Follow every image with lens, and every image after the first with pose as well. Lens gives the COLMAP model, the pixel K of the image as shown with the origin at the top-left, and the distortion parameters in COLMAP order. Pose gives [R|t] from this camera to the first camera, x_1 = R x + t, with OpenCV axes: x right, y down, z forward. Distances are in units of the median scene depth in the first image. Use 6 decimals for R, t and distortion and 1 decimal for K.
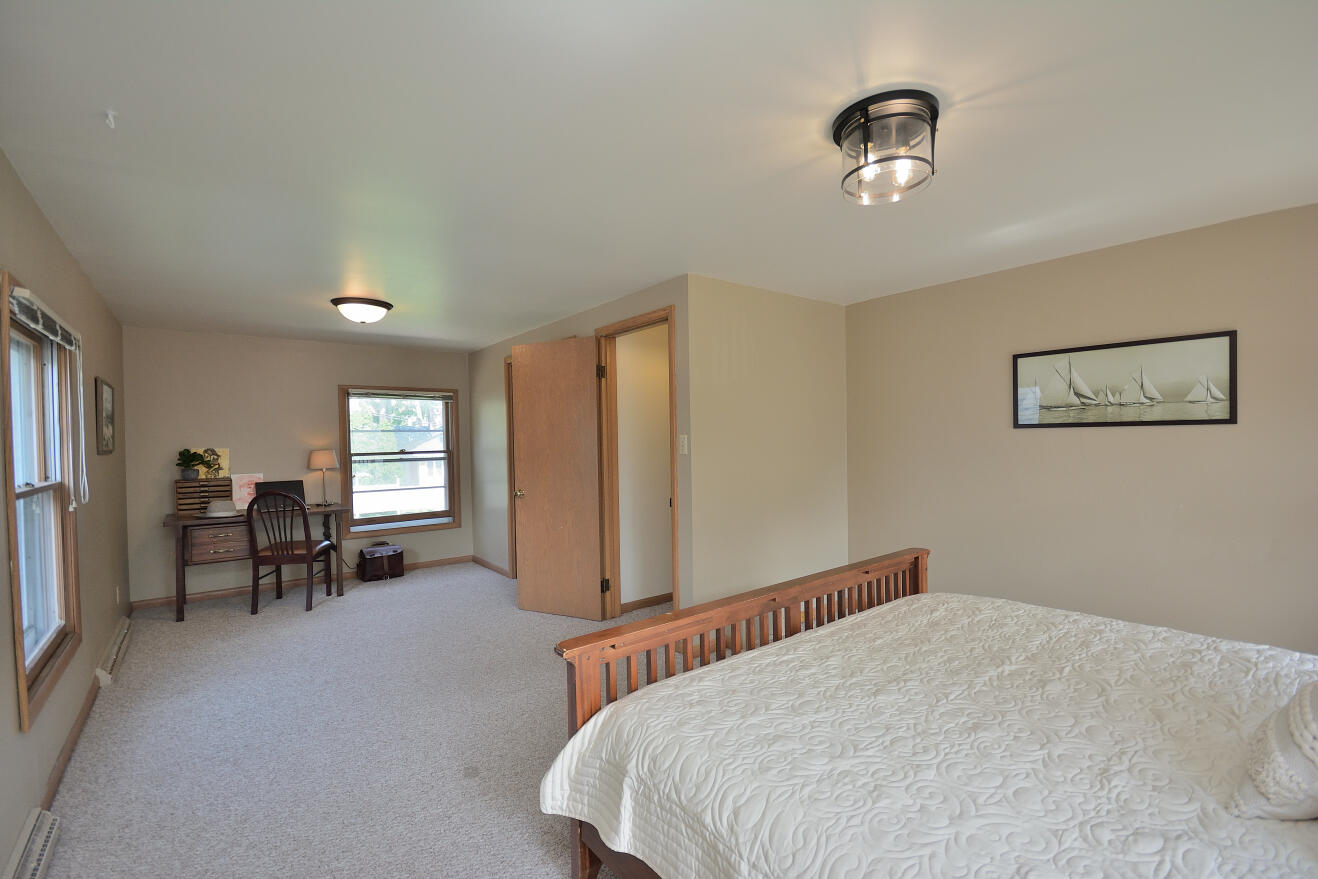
lens RADIAL K [[579.8, 0, 658.0], [0, 579.8, 449.4], [0, 0, 1]] dist [0.000926, 0.000013]
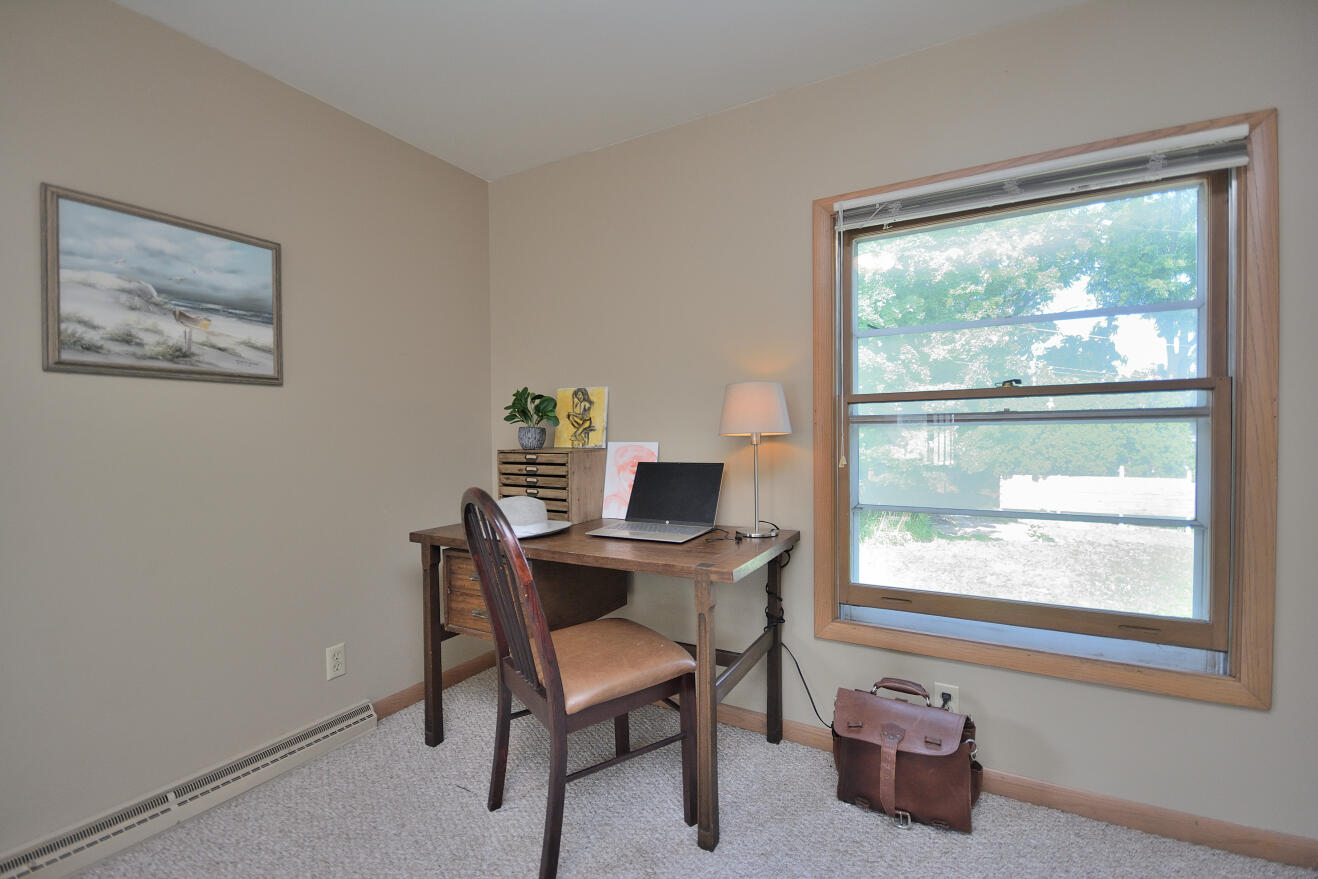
lens RADIAL K [[586.0, 0, 655.5], [0, 586.0, 448.9], [0, 0, 1]] dist [0.008018, -0.008993]
pose [[0.374661, 0.041960, -0.926212, -0.246650], [-0.009085, 0.999094, 0.041587, 0.025668], [0.927118, -0.007166, 0.374702, 0.766302]]
